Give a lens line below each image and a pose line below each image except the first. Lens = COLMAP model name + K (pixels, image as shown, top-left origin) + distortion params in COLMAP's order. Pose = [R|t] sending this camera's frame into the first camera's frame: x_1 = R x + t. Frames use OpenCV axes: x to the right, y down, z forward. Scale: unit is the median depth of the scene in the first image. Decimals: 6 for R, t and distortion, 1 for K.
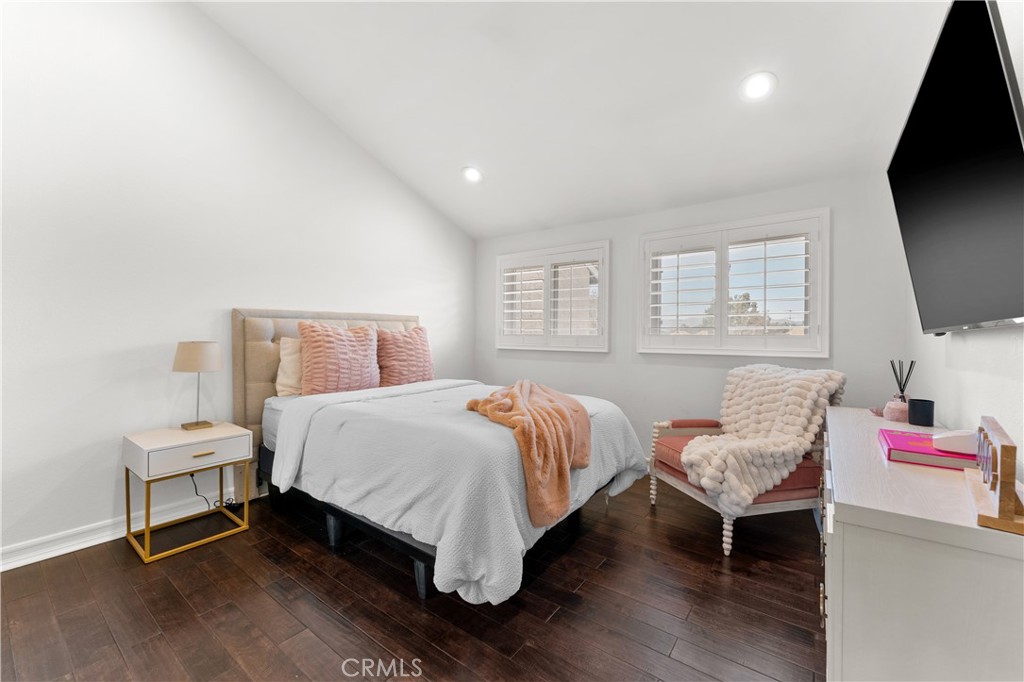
lens RADIAL K [[406.8, 0, 514.1], [0, 406.8, 332.0], [0, 0, 1]] dist [0.003167, 0.000293]
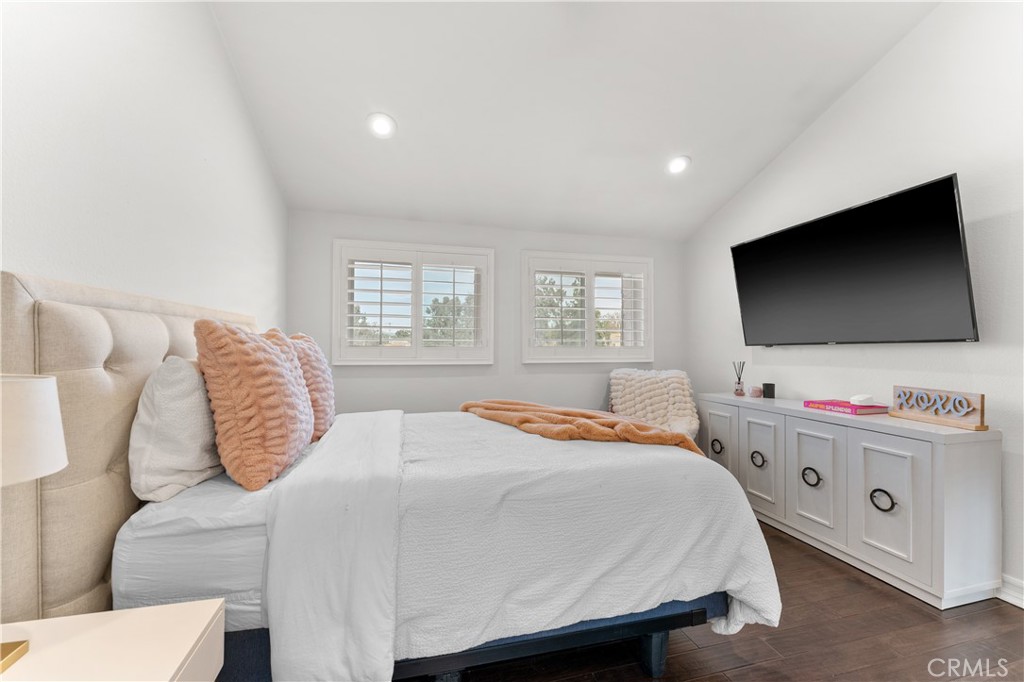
lens RADIAL K [[406.8, 0, 513.5], [0, 406.8, 345.2], [0, 0, 1]] dist [0.003167, 0.000293]
pose [[0.632688, -0.000781, 0.774407, -0.671281], [-0.005569, 0.999969, 0.005559, -0.002010], [-0.774387, -0.007830, 0.632664, 0.470150]]
